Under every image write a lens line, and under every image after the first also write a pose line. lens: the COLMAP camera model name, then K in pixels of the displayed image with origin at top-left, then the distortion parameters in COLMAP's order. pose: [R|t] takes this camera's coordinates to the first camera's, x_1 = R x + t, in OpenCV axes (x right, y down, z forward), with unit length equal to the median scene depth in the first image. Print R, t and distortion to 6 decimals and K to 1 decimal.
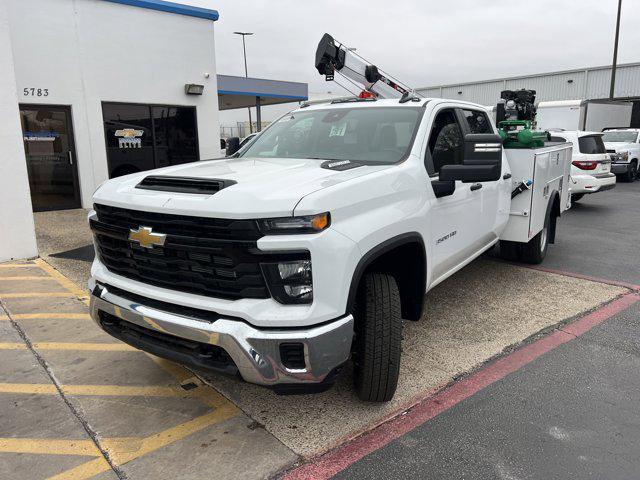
lens RADIAL K [[477.7, 0, 325.1], [0, 477.7, 237.7], [0, 0, 1]] dist [0.054129, -0.058004]
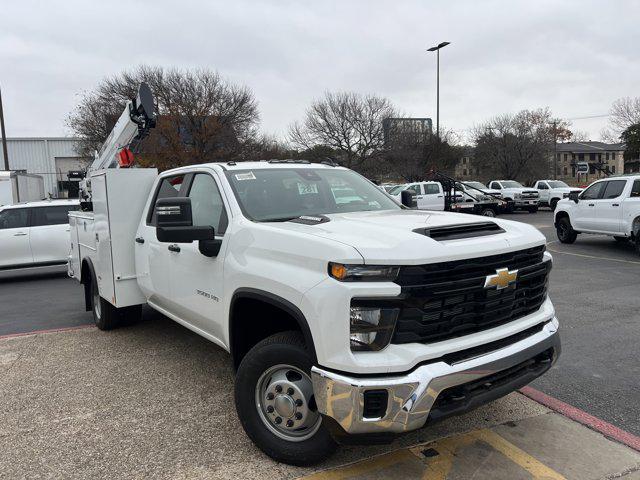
lens RADIAL K [[477.7, 0, 322.1], [0, 477.7, 234.4], [0, 0, 1]] dist [0.054129, -0.058004]
pose [[0.349111, -0.082413, 0.933450, -1.135409], [0.226856, 0.973928, 0.001142, -0.142224], [-0.909207, 0.211360, 0.358704, 0.734851]]
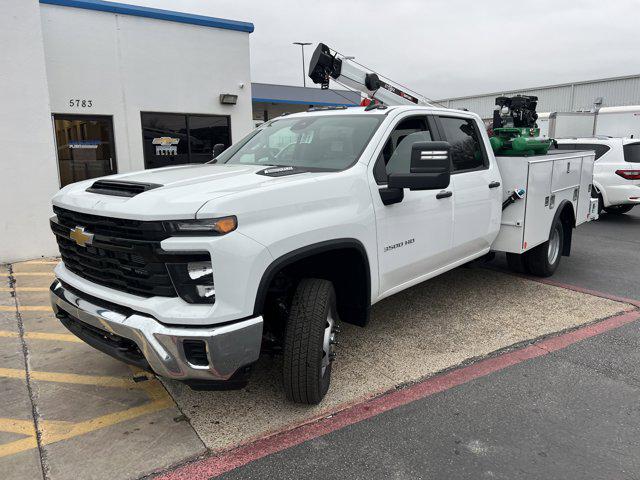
lens RADIAL K [[477.7, 0, 325.6], [0, 477.7, 240.6], [0, 0, 1]] dist [0.054129, -0.058004]
pose [[0.992284, 0.024109, -0.121620, 0.234621], [-0.025305, 0.999645, -0.008295, 0.002360], [0.121377, 0.011309, 0.992542, -0.007897]]
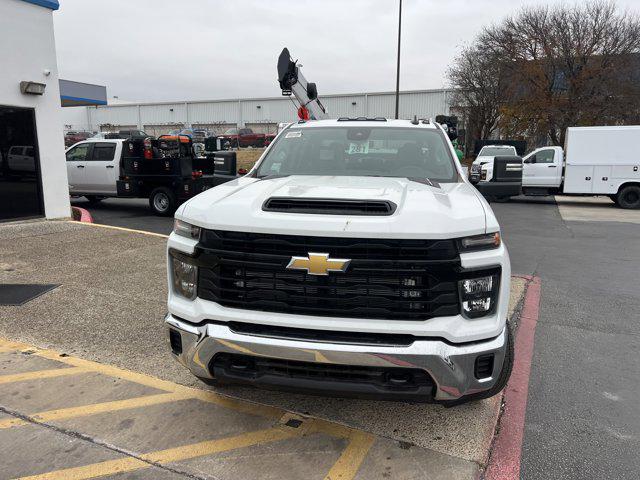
lens RADIAL K [[477.7, 0, 323.8], [0, 477.7, 239.8], [0, 0, 1]] dist [0.054129, -0.058004]
pose [[0.912053, -0.054030, 0.406497, -0.560249], [0.061413, 0.998099, -0.005127, -0.032418], [-0.405448, 0.029641, 0.913638, 0.118637]]
